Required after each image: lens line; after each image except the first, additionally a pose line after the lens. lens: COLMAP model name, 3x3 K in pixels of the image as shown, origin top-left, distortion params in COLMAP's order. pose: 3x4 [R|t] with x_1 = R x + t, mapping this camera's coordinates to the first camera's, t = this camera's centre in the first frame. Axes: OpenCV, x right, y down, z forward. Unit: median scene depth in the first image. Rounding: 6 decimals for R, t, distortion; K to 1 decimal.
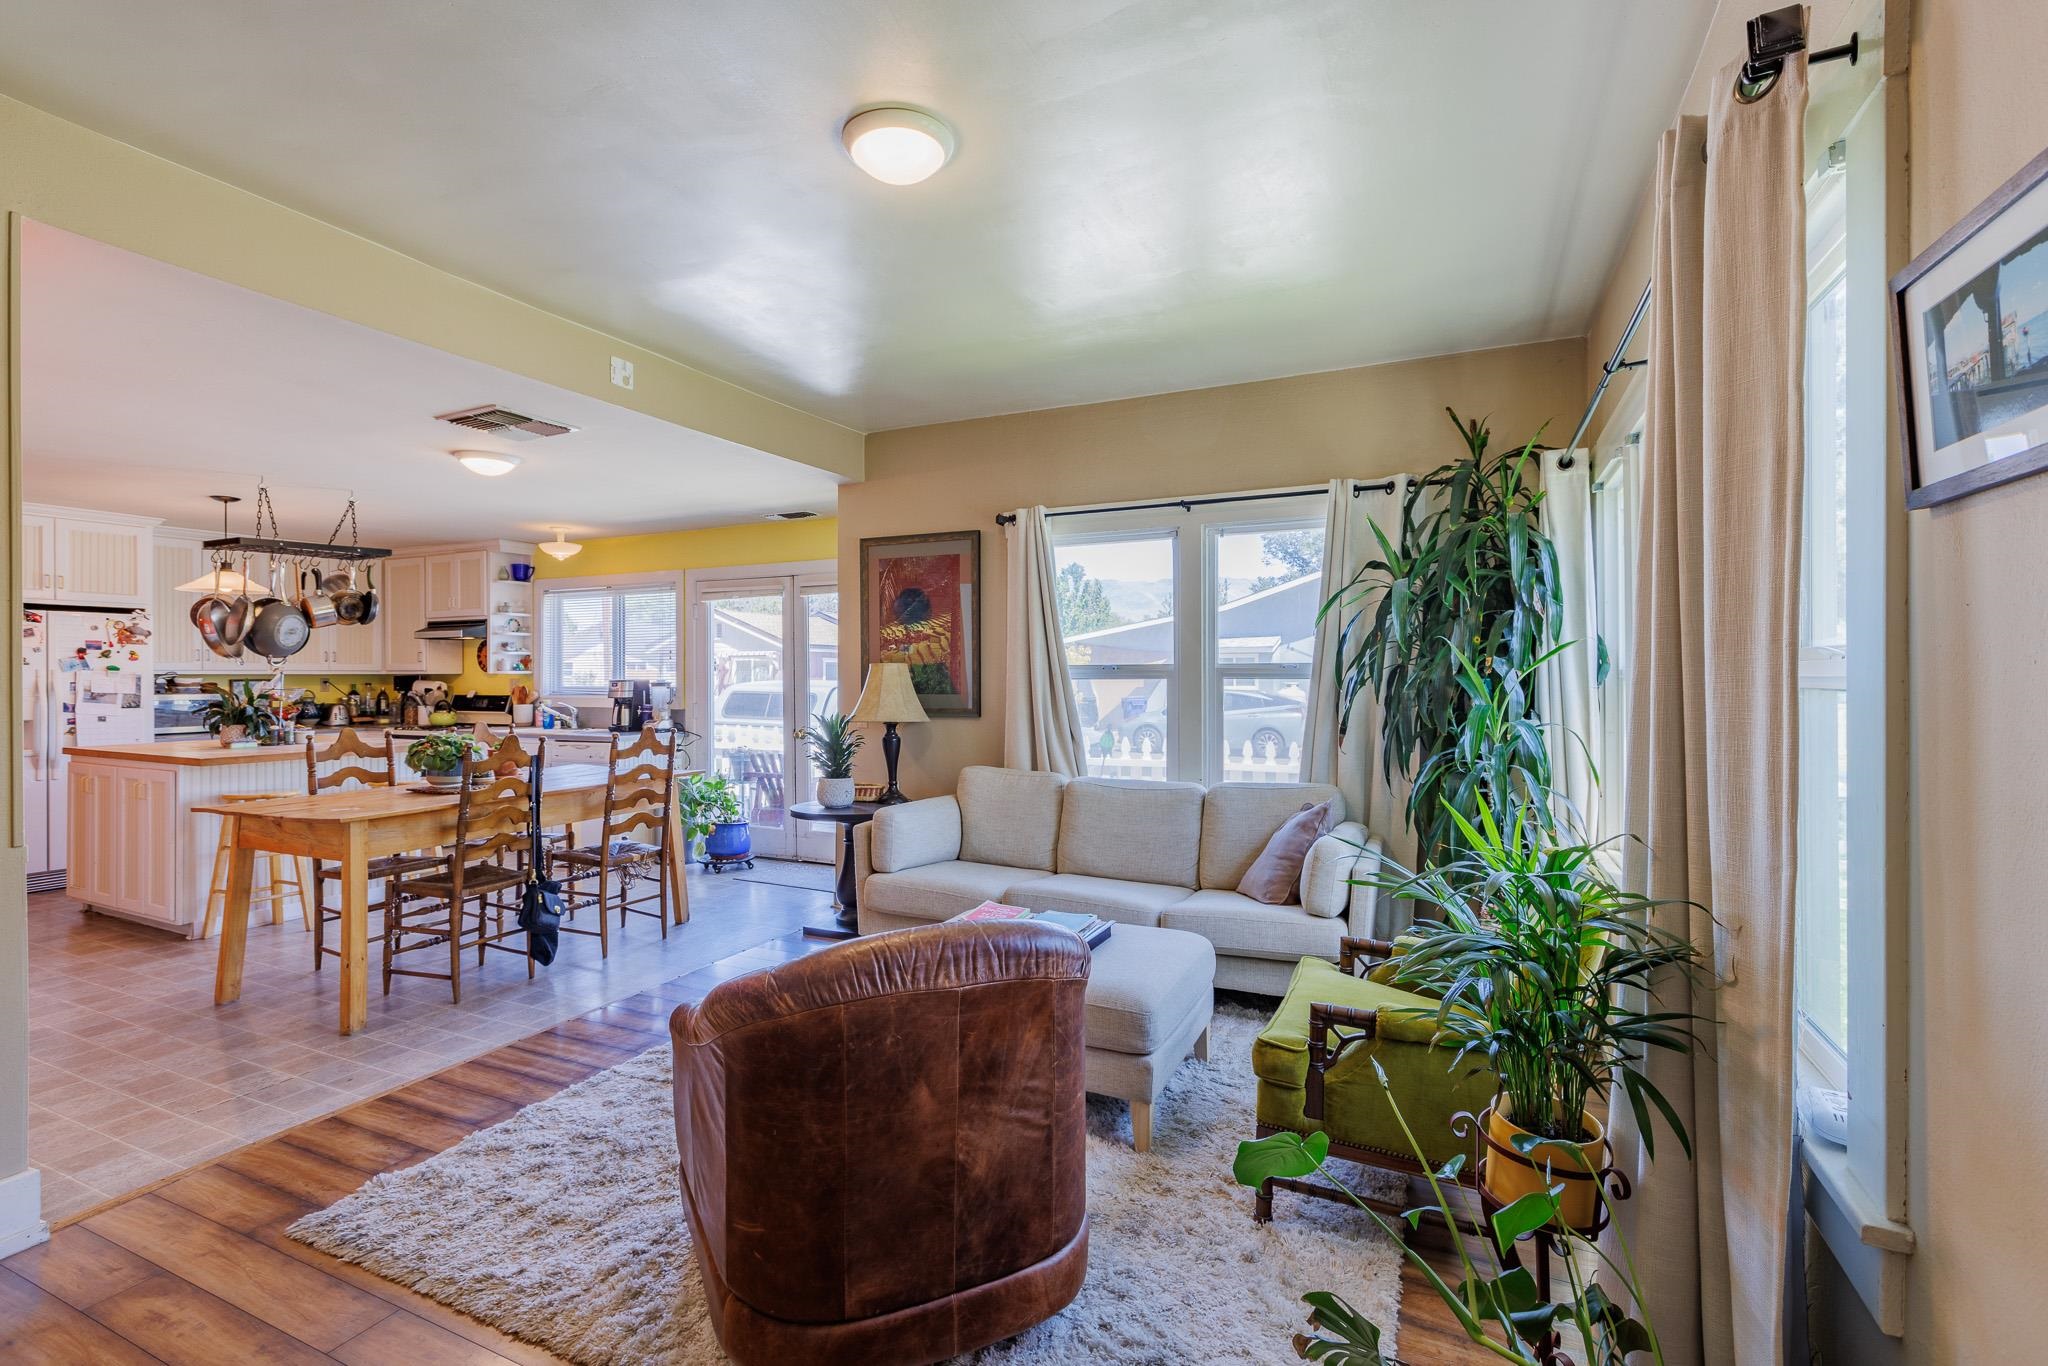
lens RADIAL K [[924.8, 0, 1024.1], [0, 924.8, 671.5], [0, 0, 1]] dist [0.002609, -0.000876]
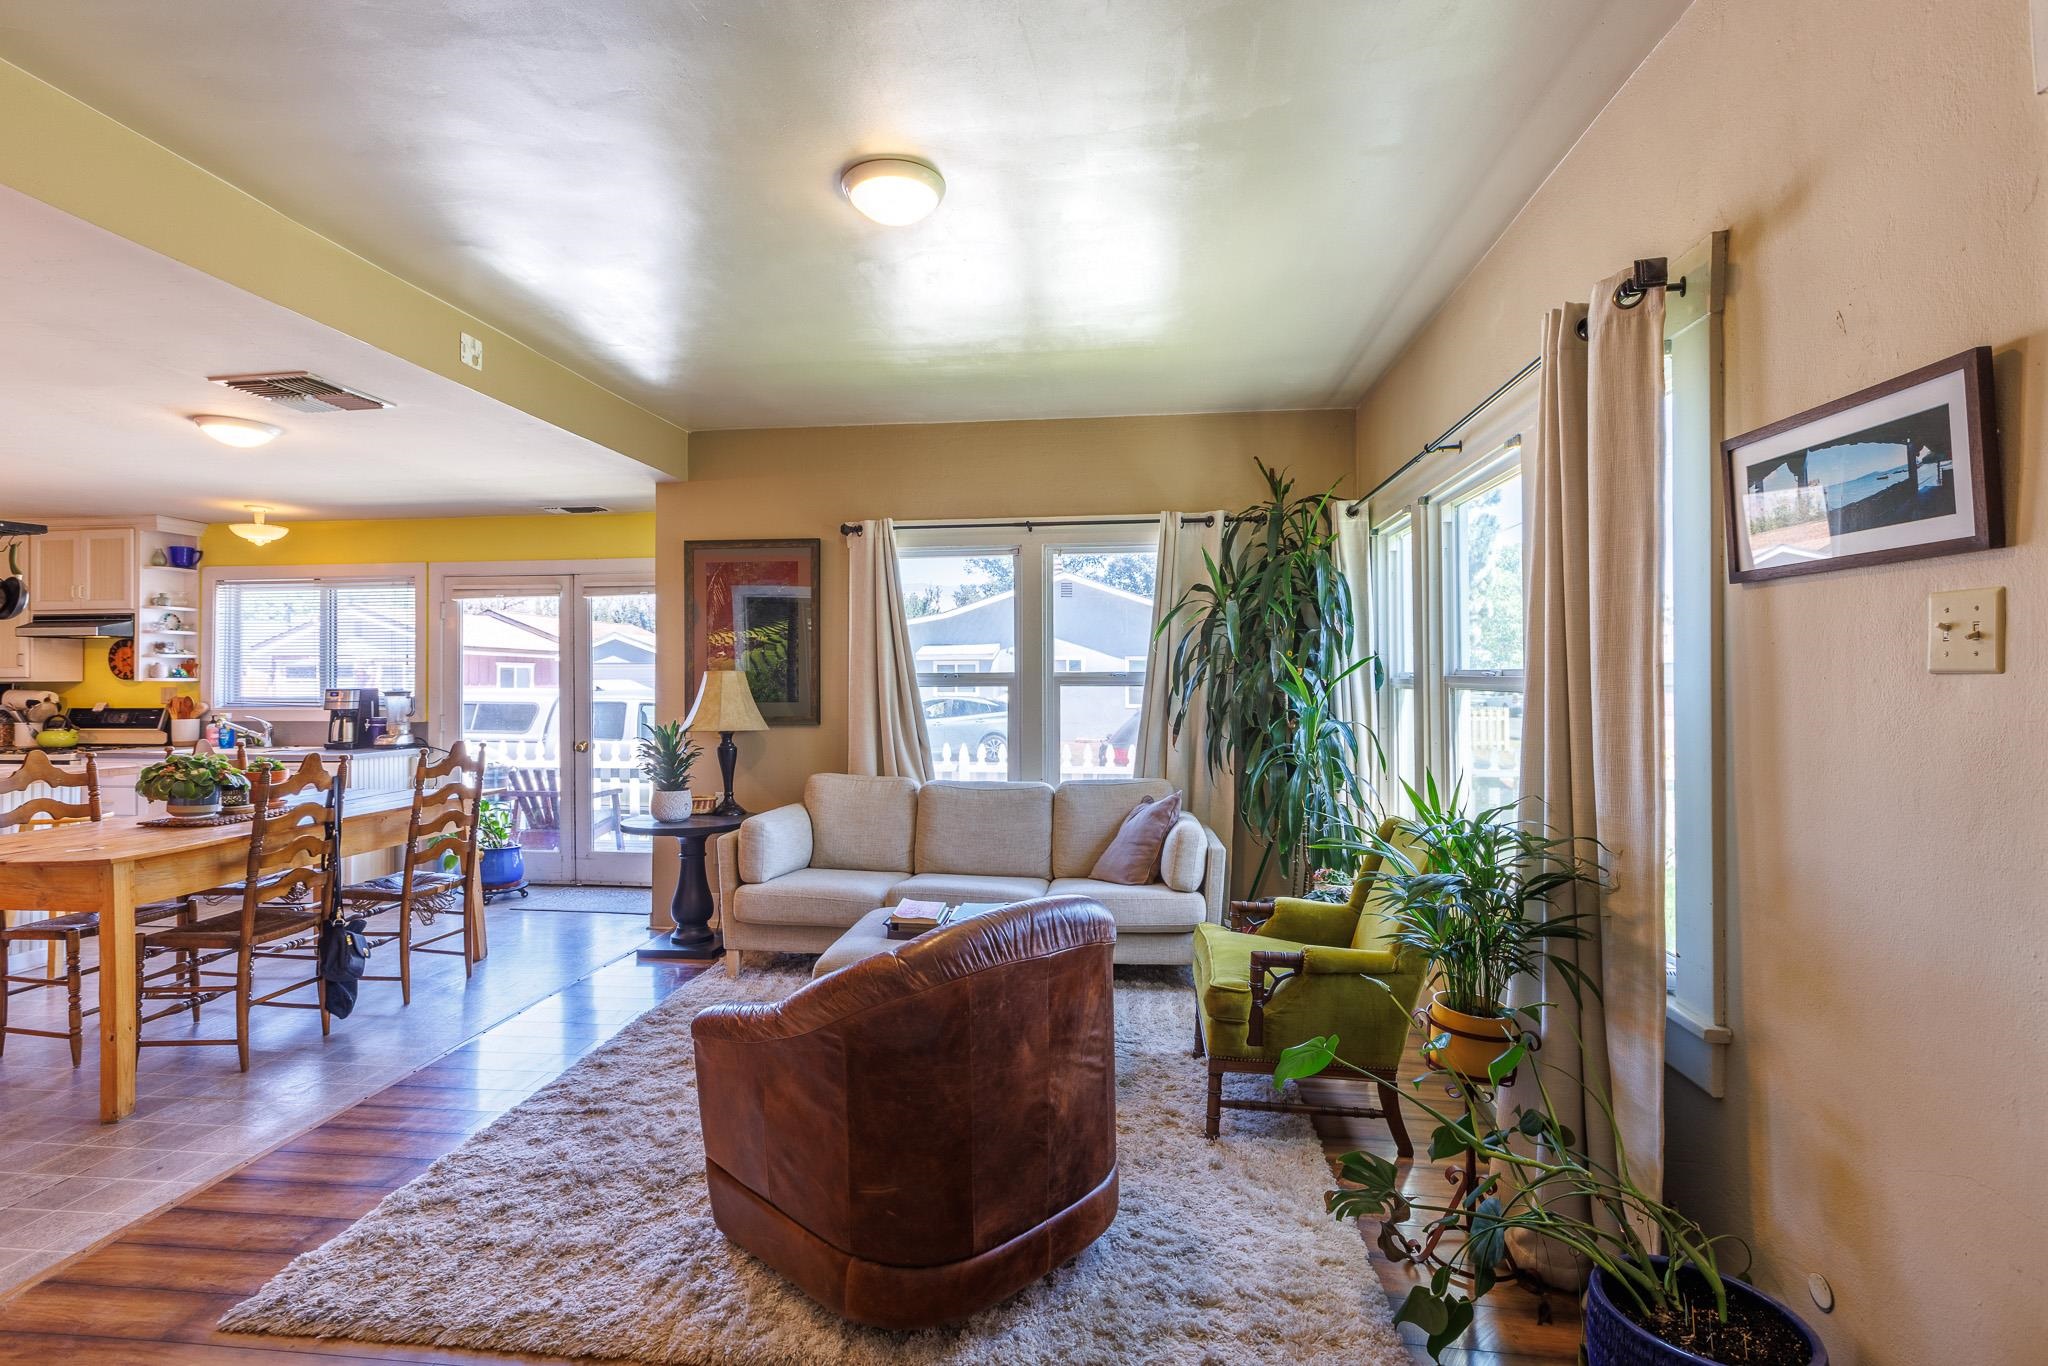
lens RADIAL K [[924.8, 0, 1050.8], [0, 924.8, 671.8], [0, 0, 1]] dist [0.002609, -0.000876]
pose [[0.947573, 0.002683, 0.319529, -0.192154], [-0.000591, 0.999978, -0.006646, -0.002122], [-0.319540, 0.006109, 0.947553, -0.044075]]
